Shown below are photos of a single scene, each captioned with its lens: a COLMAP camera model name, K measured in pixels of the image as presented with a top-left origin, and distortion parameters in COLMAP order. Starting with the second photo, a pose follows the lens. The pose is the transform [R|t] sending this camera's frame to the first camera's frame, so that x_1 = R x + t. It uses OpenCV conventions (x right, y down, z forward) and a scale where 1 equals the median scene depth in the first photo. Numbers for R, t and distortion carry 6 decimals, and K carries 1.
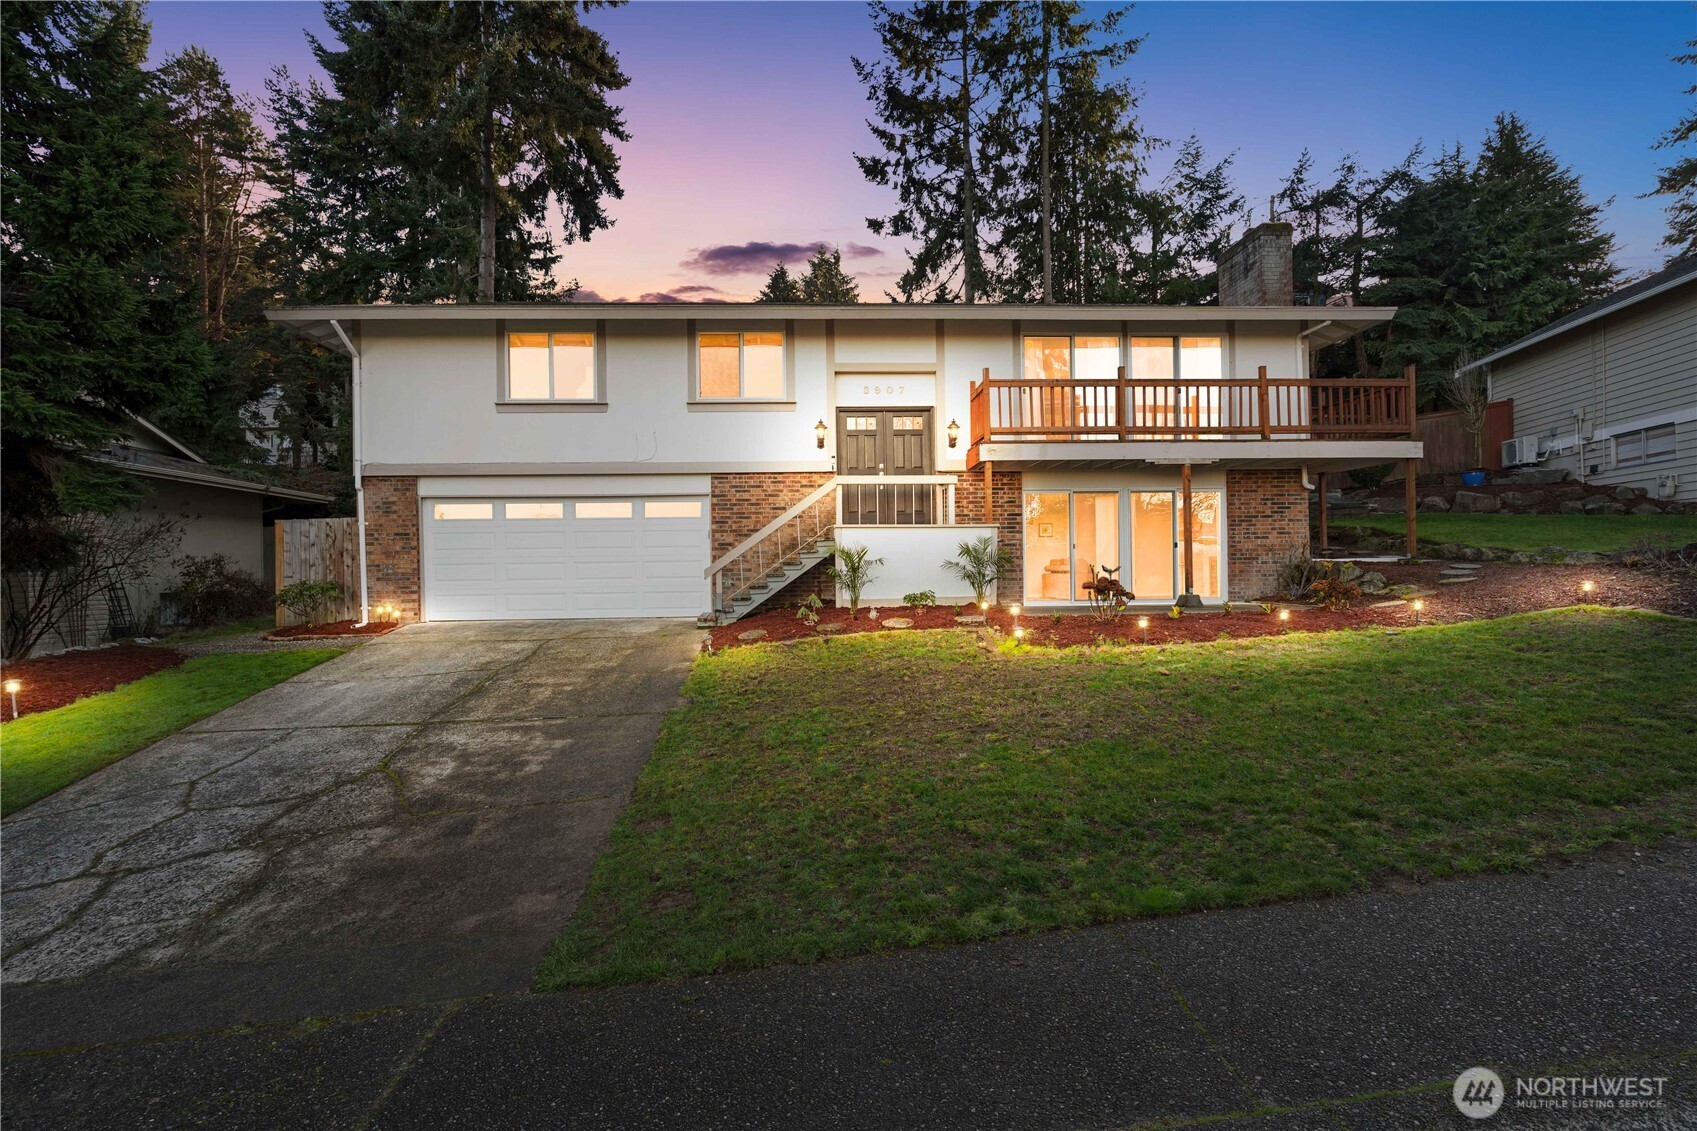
lens RADIAL K [[882.7, 0, 848.5], [0, 882.7, 565.5], [0, 0, 1]] dist [0.001565, 0.000420]
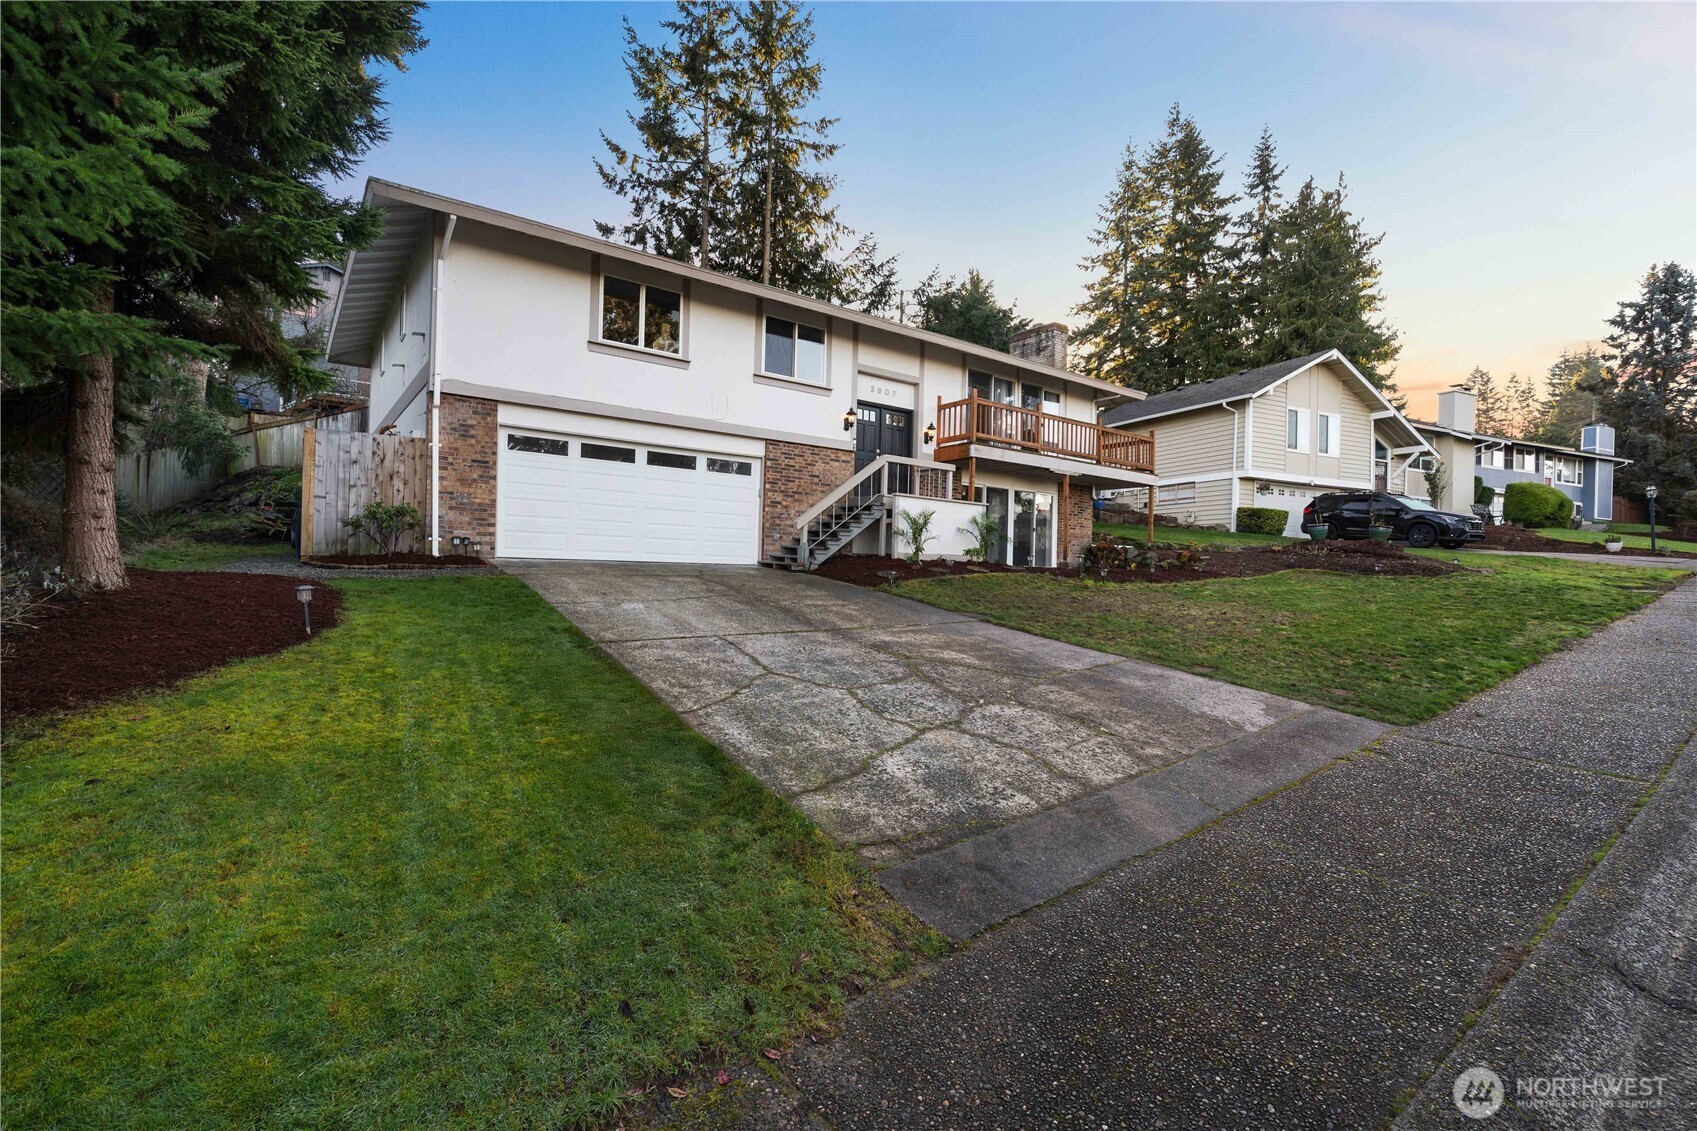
lens RADIAL K [[809.8, 0, 813.9], [0, 809.8, 570.3], [0, 0, 1]] dist [-0.015098, 0.010997]
pose [[0.821594, 0.038346, 0.568781, -0.692872], [-0.035630, 0.999239, -0.015900, 0.079007], [-0.568958, -0.007202, 0.822335, 0.105800]]
